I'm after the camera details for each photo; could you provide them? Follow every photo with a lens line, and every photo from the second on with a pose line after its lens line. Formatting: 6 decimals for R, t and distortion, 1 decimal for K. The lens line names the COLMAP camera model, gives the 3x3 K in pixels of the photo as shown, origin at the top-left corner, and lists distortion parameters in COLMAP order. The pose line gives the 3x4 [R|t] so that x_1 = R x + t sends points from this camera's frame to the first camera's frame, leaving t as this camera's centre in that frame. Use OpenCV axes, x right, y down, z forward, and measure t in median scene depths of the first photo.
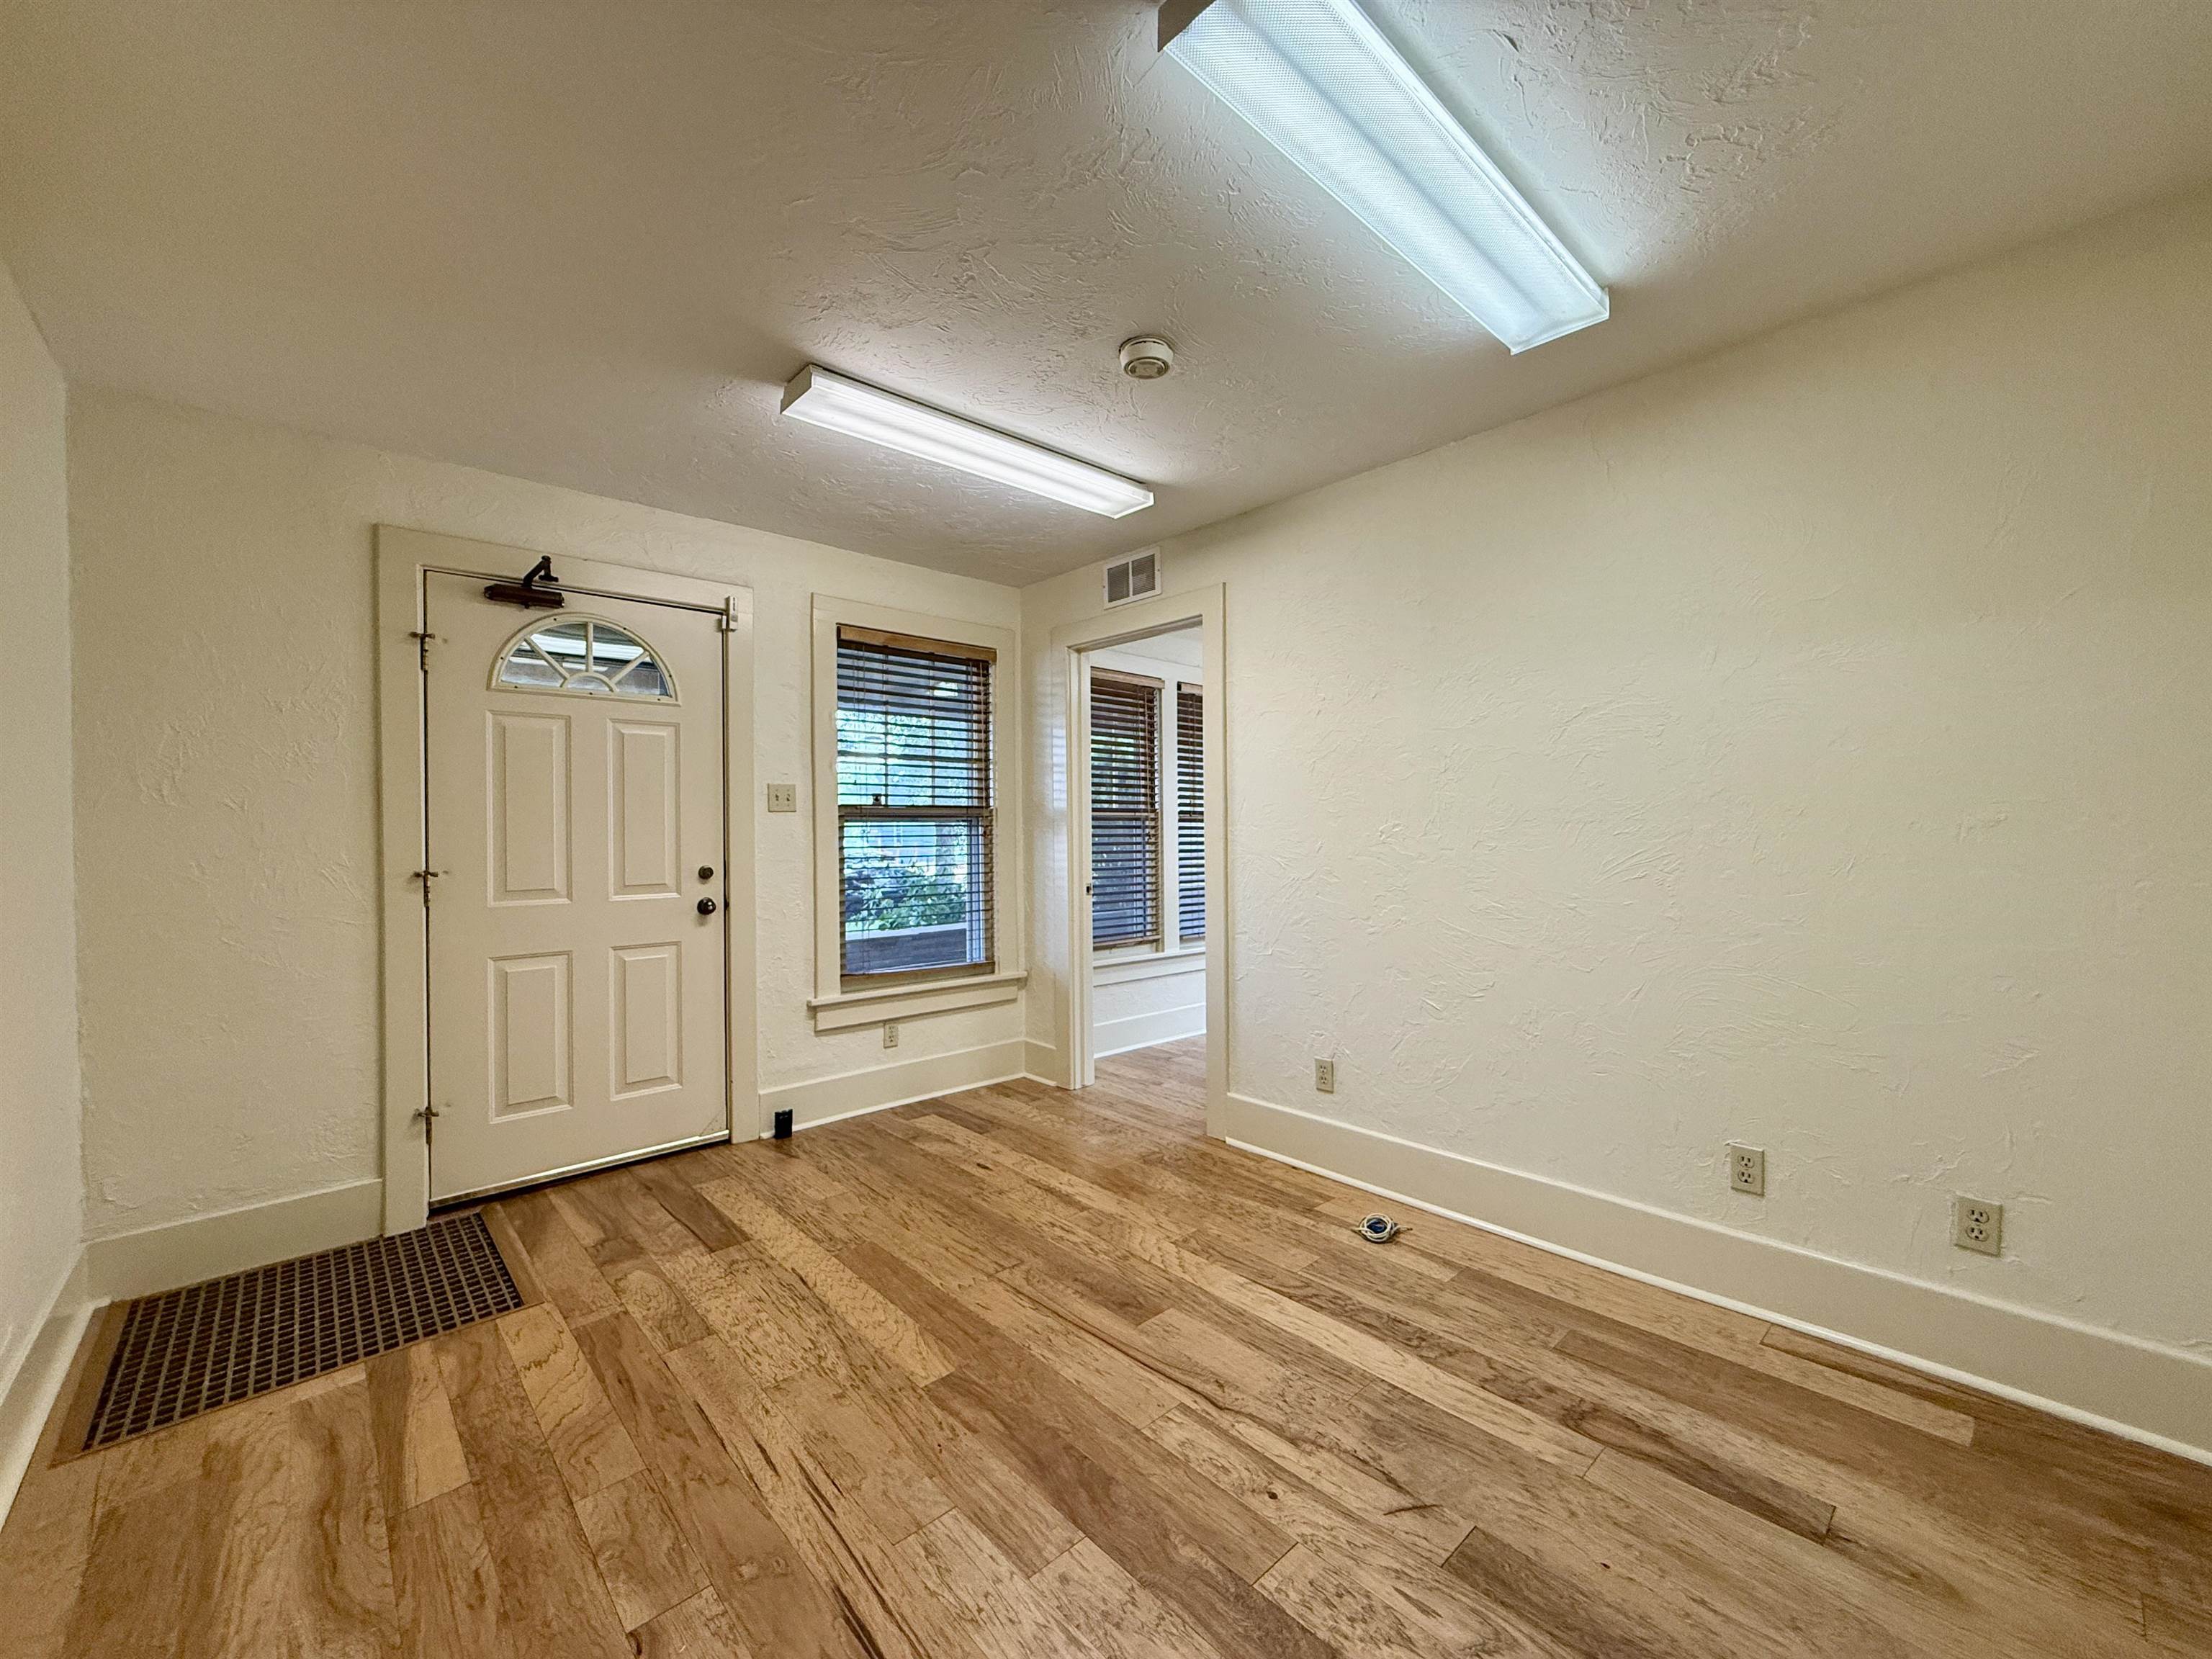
lens RADIAL K [[885.9, 0, 1097.4], [0, 885.9, 817.9], [0, 0, 1]] dist [0.001976, 0.000456]
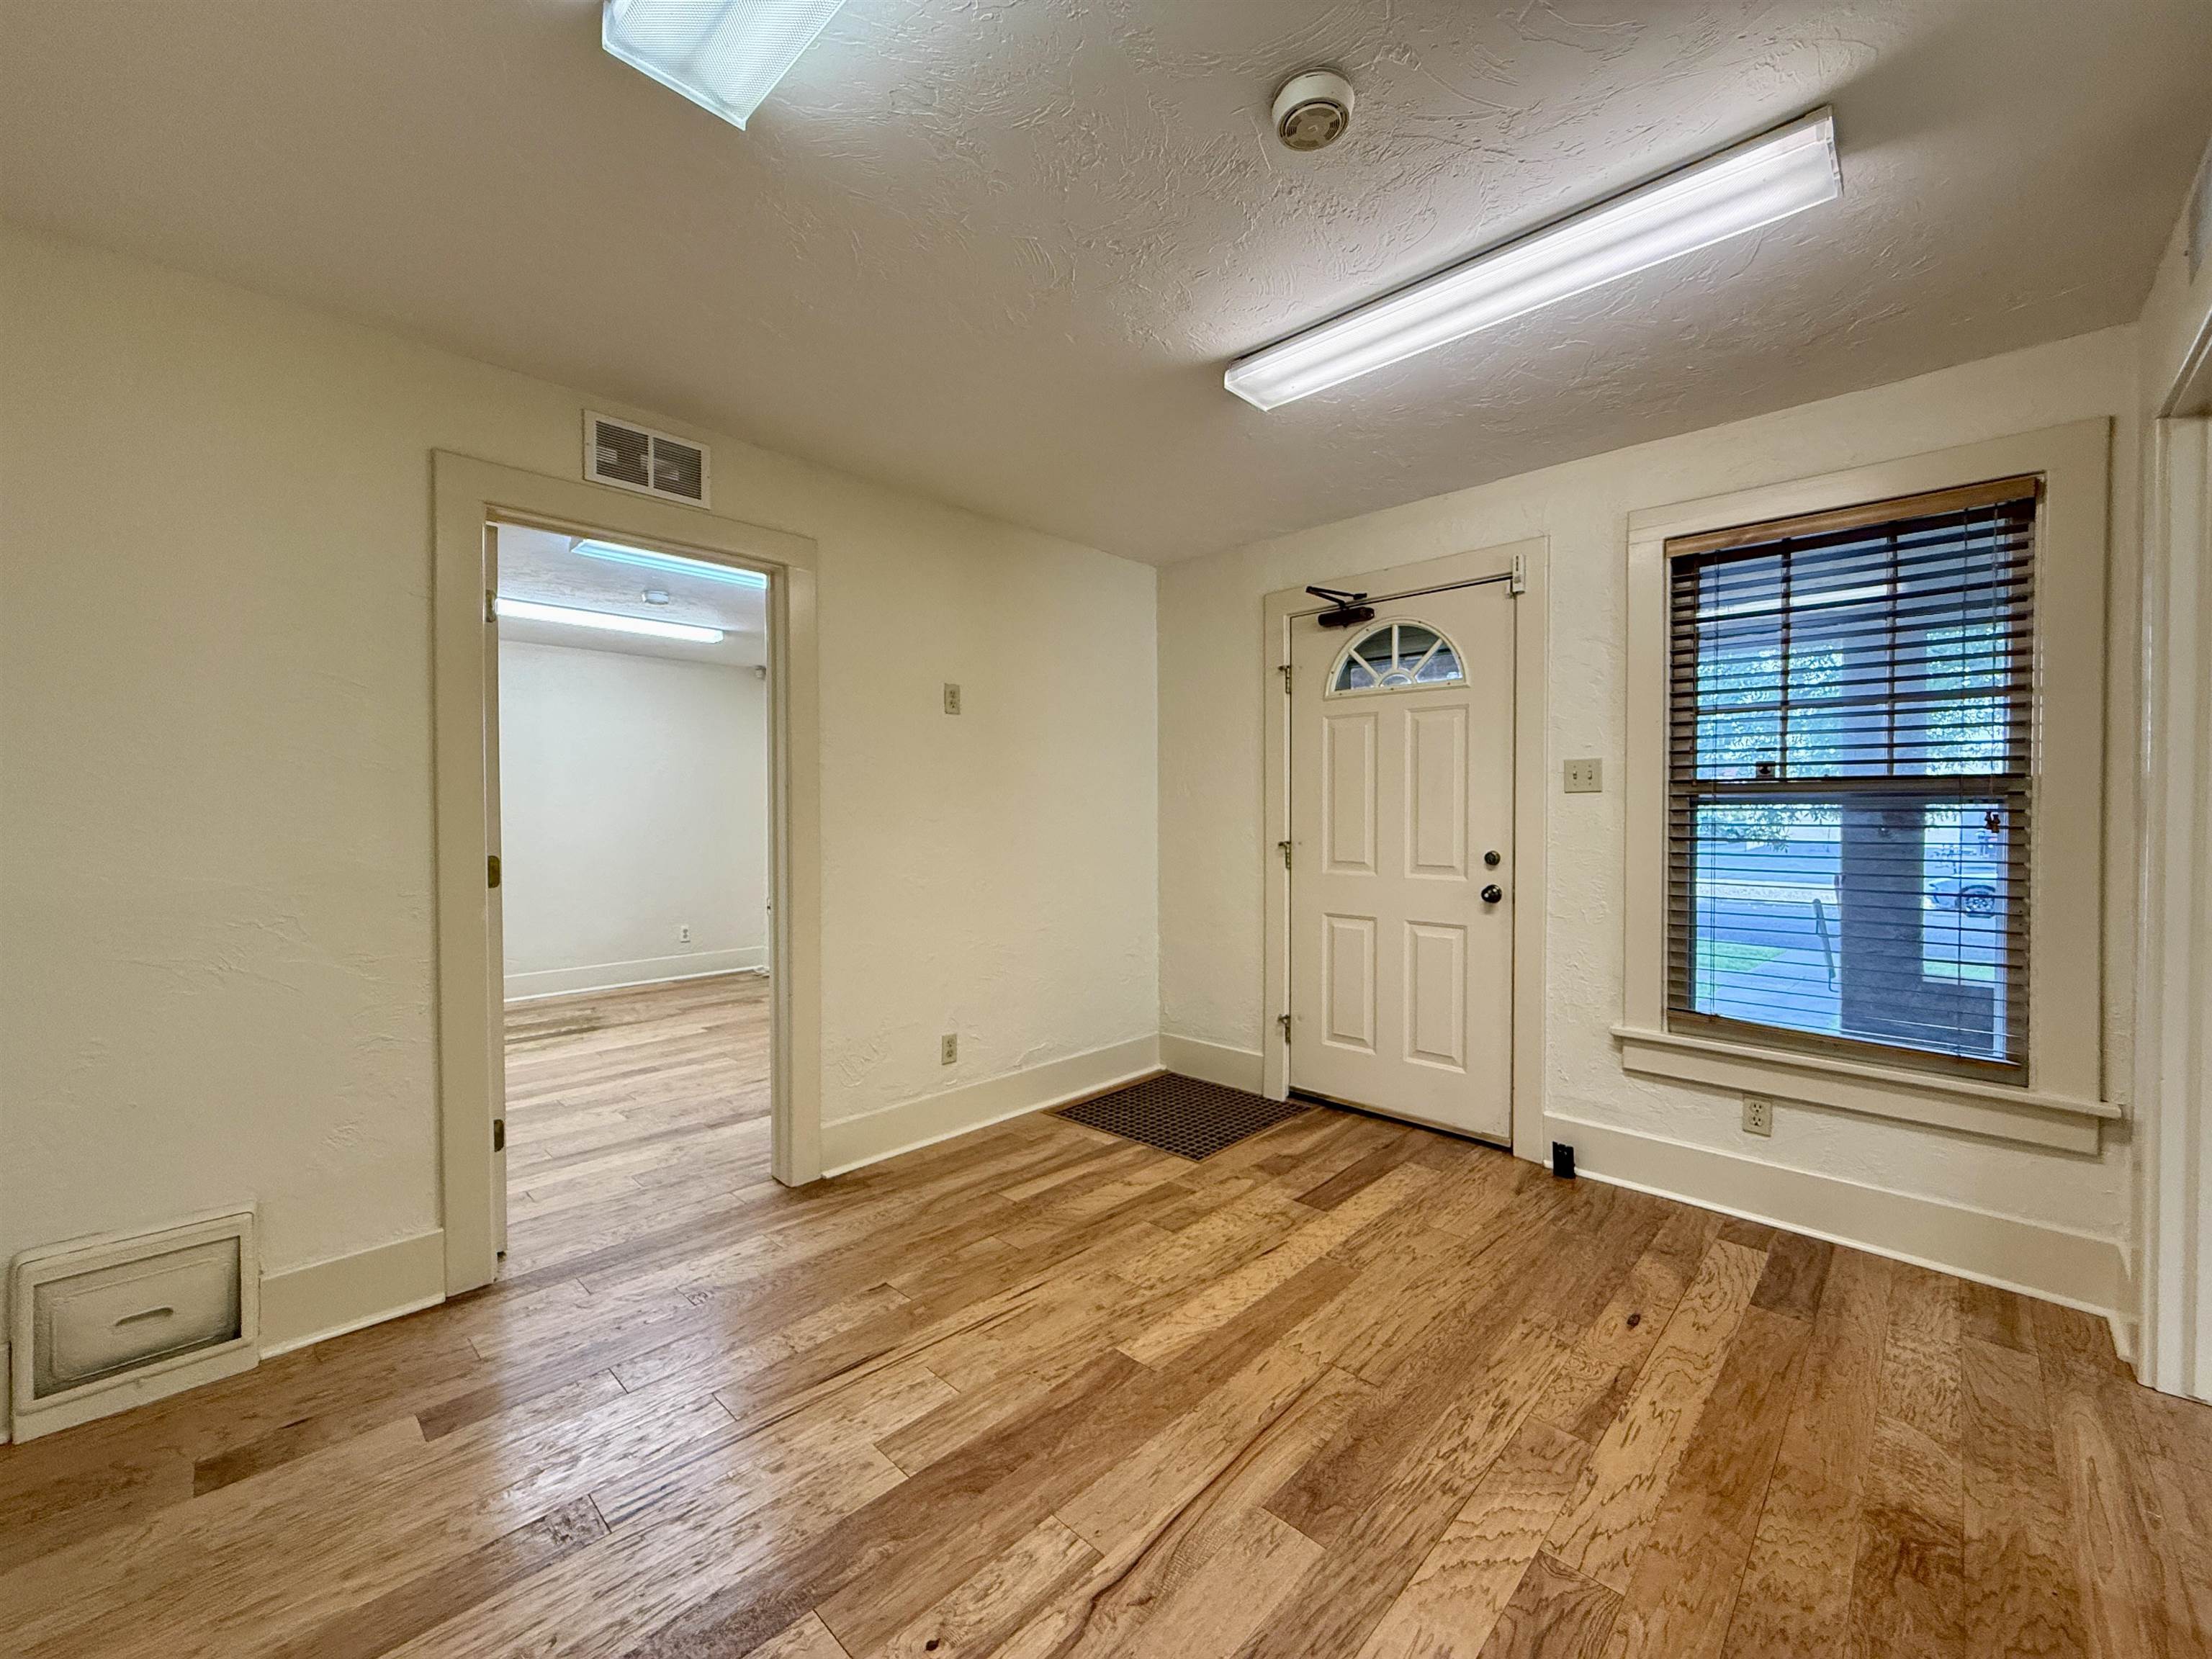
lens RADIAL K [[885.9, 0, 1106.6], [0, 885.9, 818.2], [0, 0, 1]] dist [0.001976, 0.000456]
pose [[0.065850, 0.015309, -0.997712, 0.564954], [0.010774, 0.999813, 0.016053, -0.001079], [0.997771, -0.011807, 0.065672, 0.626635]]
